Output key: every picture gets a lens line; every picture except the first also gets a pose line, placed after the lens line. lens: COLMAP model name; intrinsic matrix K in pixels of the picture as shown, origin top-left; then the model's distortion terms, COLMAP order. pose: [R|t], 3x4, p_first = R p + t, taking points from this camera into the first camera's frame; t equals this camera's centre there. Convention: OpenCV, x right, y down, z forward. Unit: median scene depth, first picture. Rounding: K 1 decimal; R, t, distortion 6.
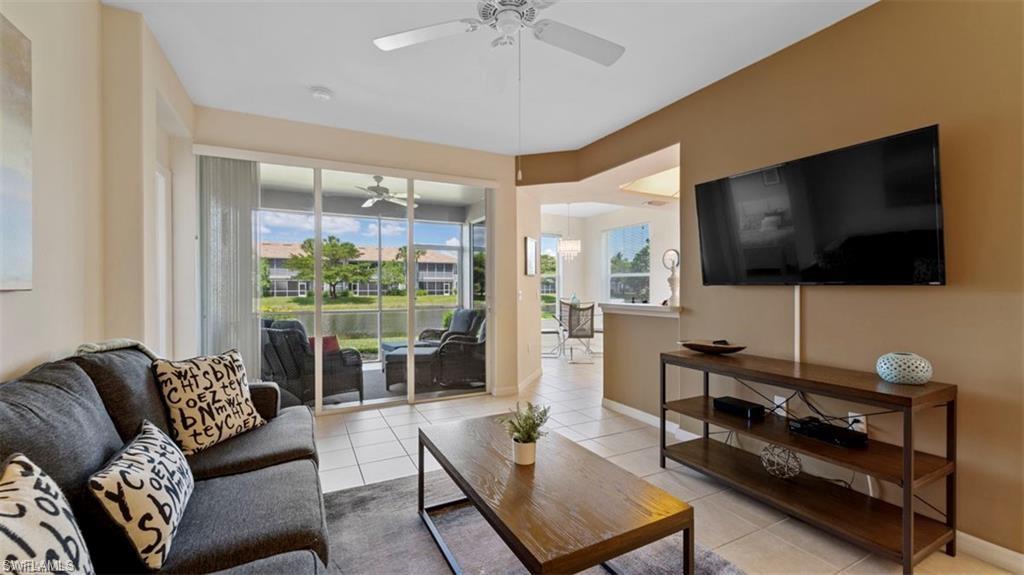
lens RADIAL K [[414.2, 0, 508.6], [0, 414.2, 288.8], [0, 0, 1]] dist [0.002181, 0.000162]
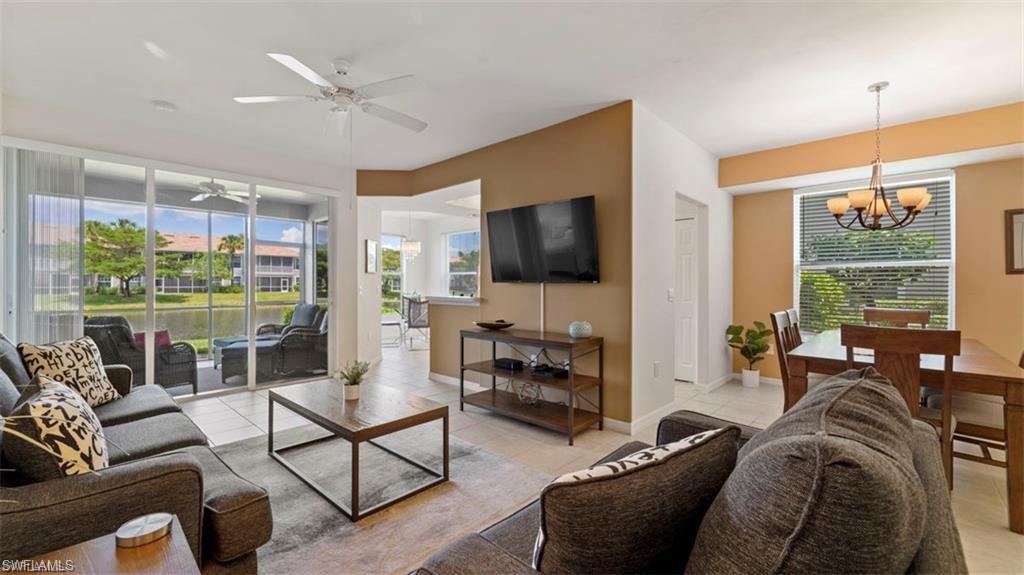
lens RADIAL K [[414.2, 0, 508.6], [0, 414.2, 282.7], [0, 0, 1]] dist [0.002181, 0.000162]
pose [[0.940027, 0.003534, 0.341081, 0.035216], [-0.001481, 0.999979, -0.006281, 0.001876], [-0.341097, 0.005399, 0.940013, -0.368714]]
